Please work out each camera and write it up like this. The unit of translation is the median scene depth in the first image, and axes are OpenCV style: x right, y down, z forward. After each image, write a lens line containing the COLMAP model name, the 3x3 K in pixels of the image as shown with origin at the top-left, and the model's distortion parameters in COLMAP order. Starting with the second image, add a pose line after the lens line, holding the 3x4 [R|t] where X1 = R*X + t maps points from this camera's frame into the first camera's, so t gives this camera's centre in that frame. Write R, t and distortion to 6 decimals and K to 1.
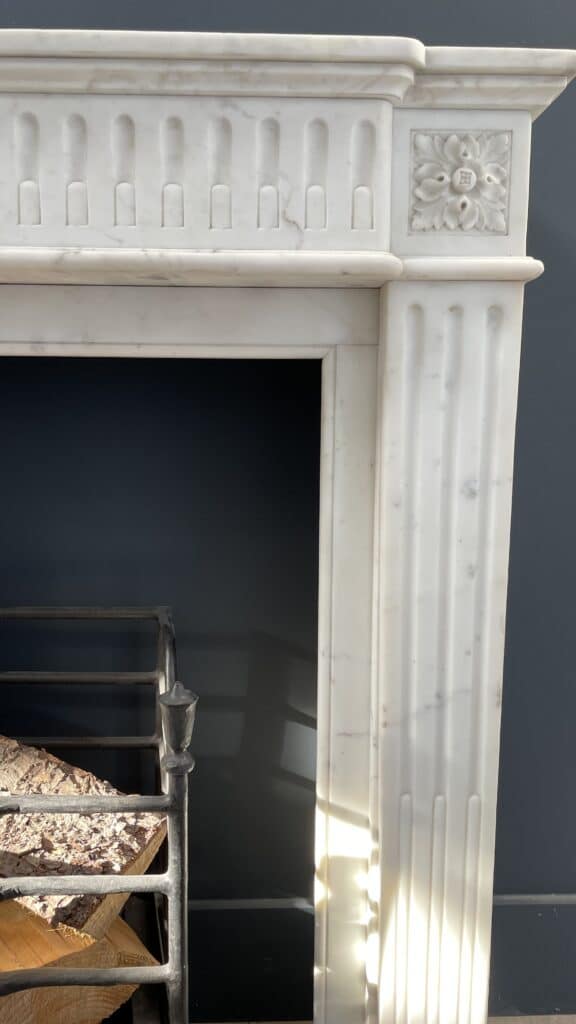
lens RADIAL K [[787.4, 0, 272.2], [0, 787.4, 506.3], [0, 0, 1]] dist [0.088765, -0.129354]
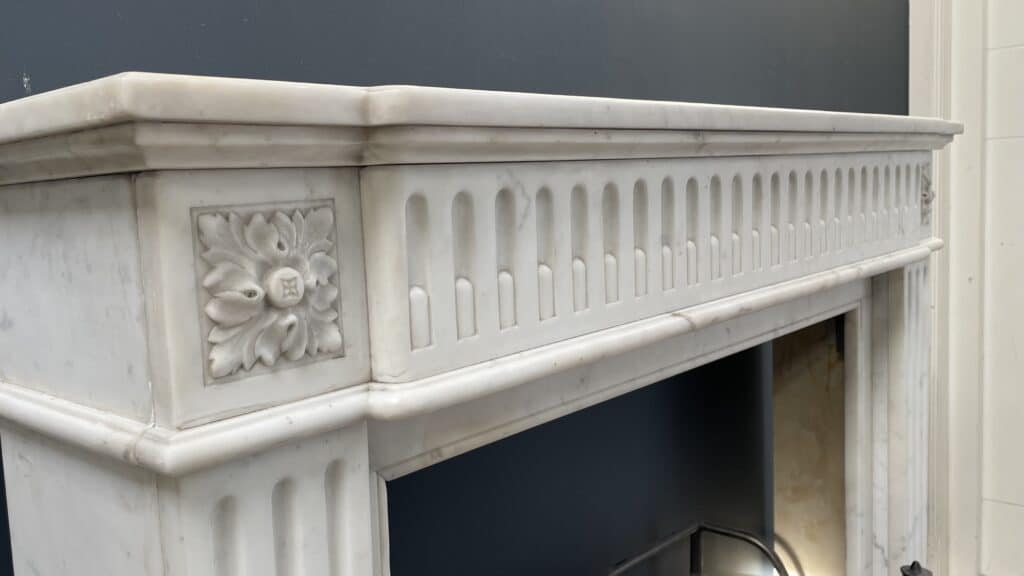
lens RADIAL K [[881.6, 0, 435.9], [0, 881.6, 285.0], [0, 0, 1]] dist [0.118707, -0.157792]
pose [[0.713256, -0.116233, 0.691199, -1.692659], [0.127965, 0.991174, 0.034629, -0.408477], [-0.689124, 0.063750, 0.721834, 0.379911]]
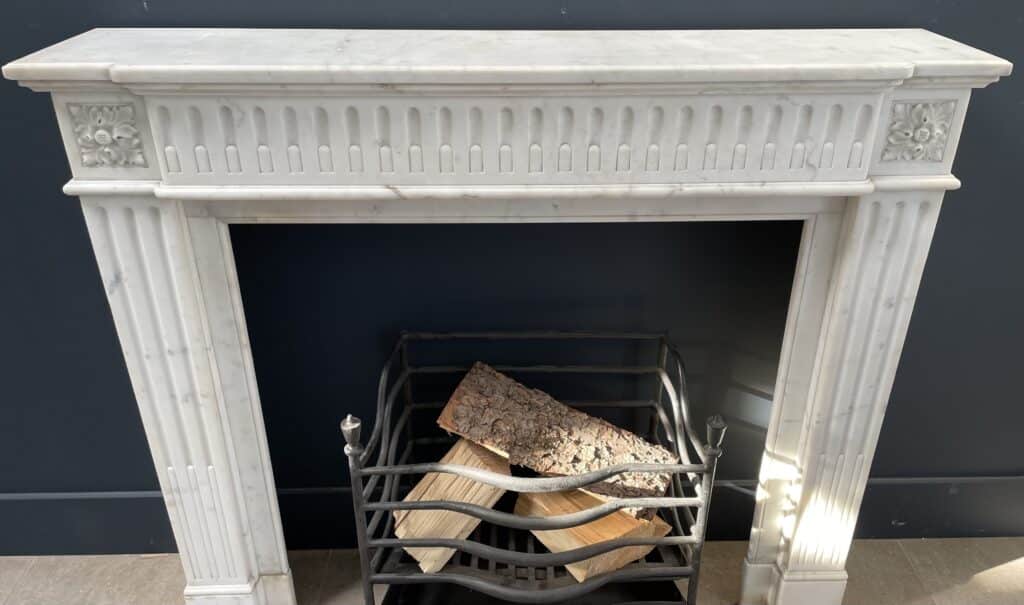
lens RADIAL K [[800.5, 0, 541.0], [0, 800.5, 305.0], [0, 0, 1]] dist [0.084185, -0.112761]
pose [[0.999996, 0.002756, 0.000285, -0.506534], [-0.002669, 0.930356, 0.366649, -0.667869], [0.000745, -0.366648, 0.930359, -0.618947]]
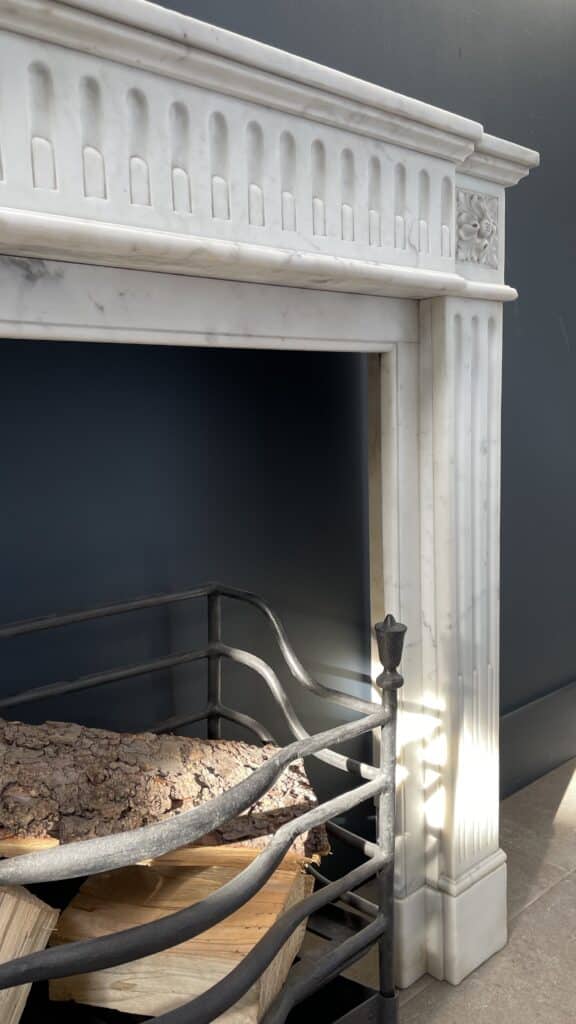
lens RADIAL K [[772.9, 0, 286.5], [0, 772.9, 504.4], [0, 0, 1]] dist [0.083829, -0.114379]
pose [[0.774682, -0.104298, 0.623690, -0.927198], [0.103561, 0.993913, 0.037578, -0.009486], [-0.623813, 0.035479, 0.780768, 0.148170]]
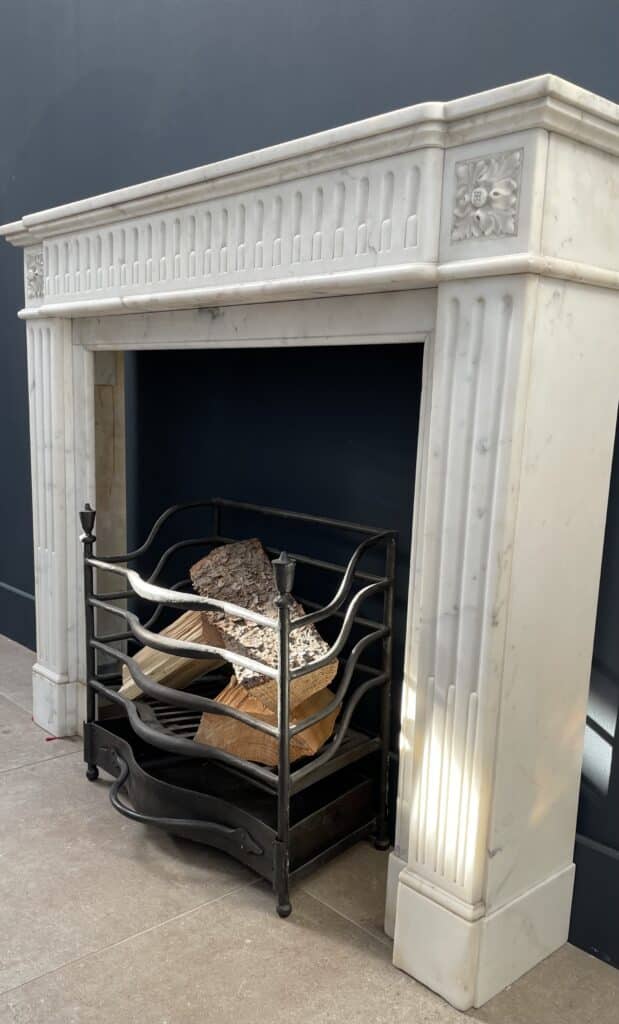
lens RADIAL K [[870.5, 0, 293.7], [0, 870.5, 557.5], [0, 0, 1]] dist [0.093242, -0.137367]
pose [[0.633449, 0.158269, -0.757426, 1.175702], [-0.110129, 0.987334, 0.114207, 0.027747], [0.765908, 0.011070, 0.642855, -0.117992]]
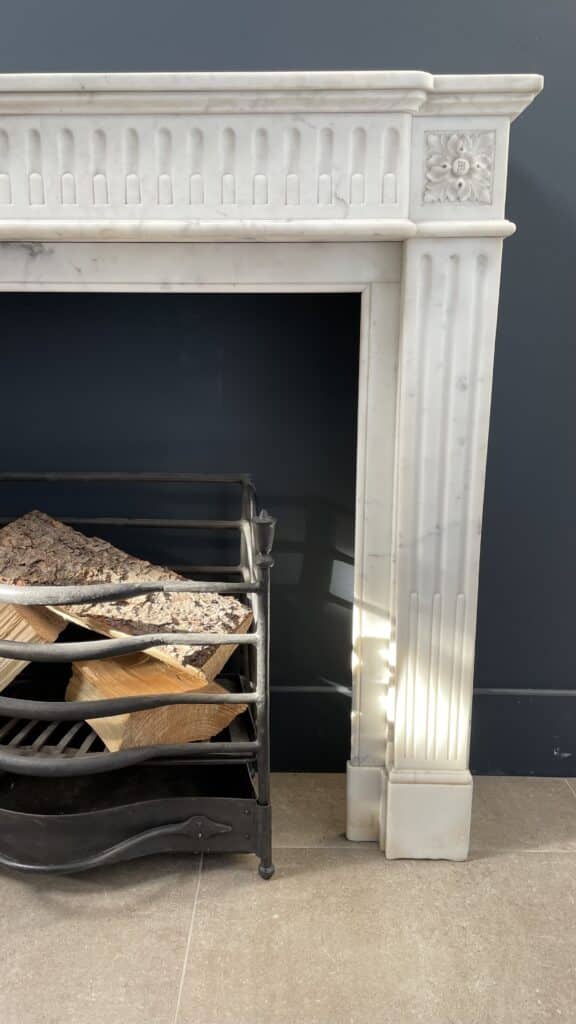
lens RADIAL K [[784.4, 0, 276.8], [0, 784.4, 495.4], [0, 0, 1]] dist [0.090048, -0.128015]
pose [[0.998470, 0.006760, -0.054876, -0.009067], [-0.001842, 0.996015, 0.089169, 0.054987], [0.055260, -0.088931, 0.994504, -0.492897]]
